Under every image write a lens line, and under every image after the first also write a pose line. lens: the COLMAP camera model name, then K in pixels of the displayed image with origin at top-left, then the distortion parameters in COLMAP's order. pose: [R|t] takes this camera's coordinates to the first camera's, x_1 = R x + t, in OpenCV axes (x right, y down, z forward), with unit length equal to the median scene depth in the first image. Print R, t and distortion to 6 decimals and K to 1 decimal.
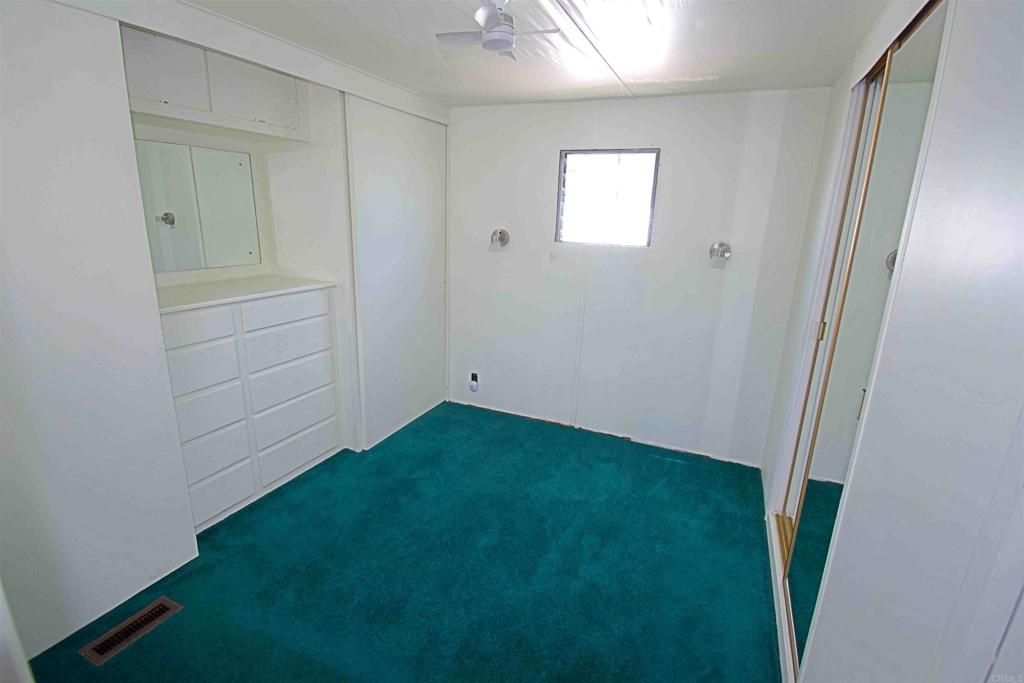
lens RADIAL K [[464.9, 0, 511.4], [0, 464.9, 339.6], [0, 0, 1]] dist [0.003362, -0.000083]
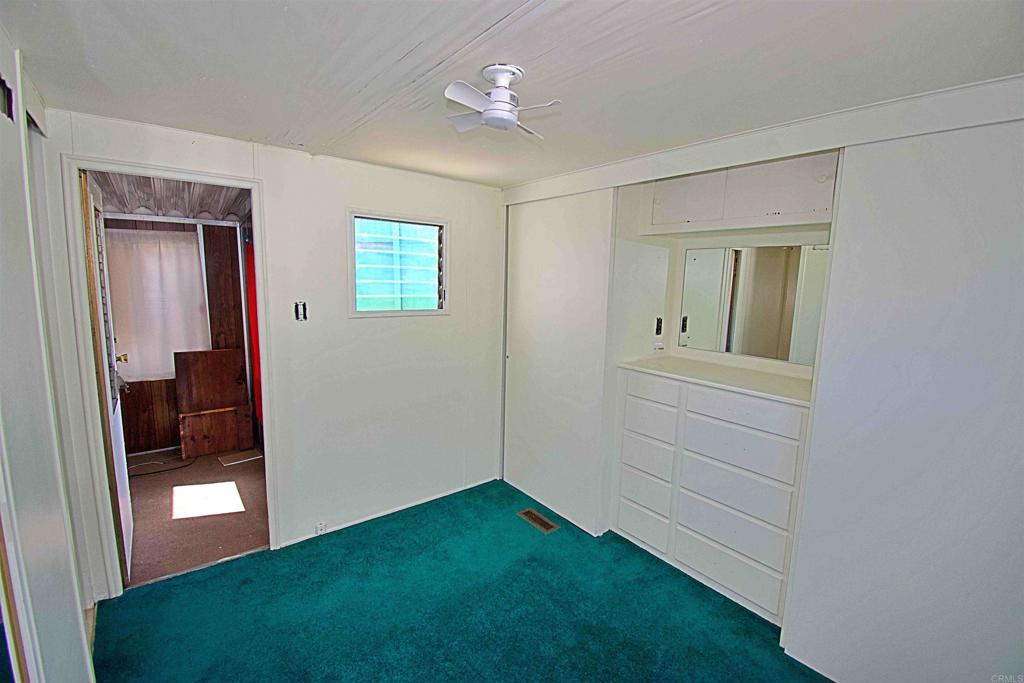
lens RADIAL K [[464.9, 0, 511.2], [0, 464.9, 342.4], [0, 0, 1]] dist [0.003362, -0.000083]
pose [[-0.482328, 0.086796, -0.871680, 0.545783], [-0.254303, 0.938352, 0.234149, -0.307696], [0.838266, 0.334608, -0.430520, 1.055755]]
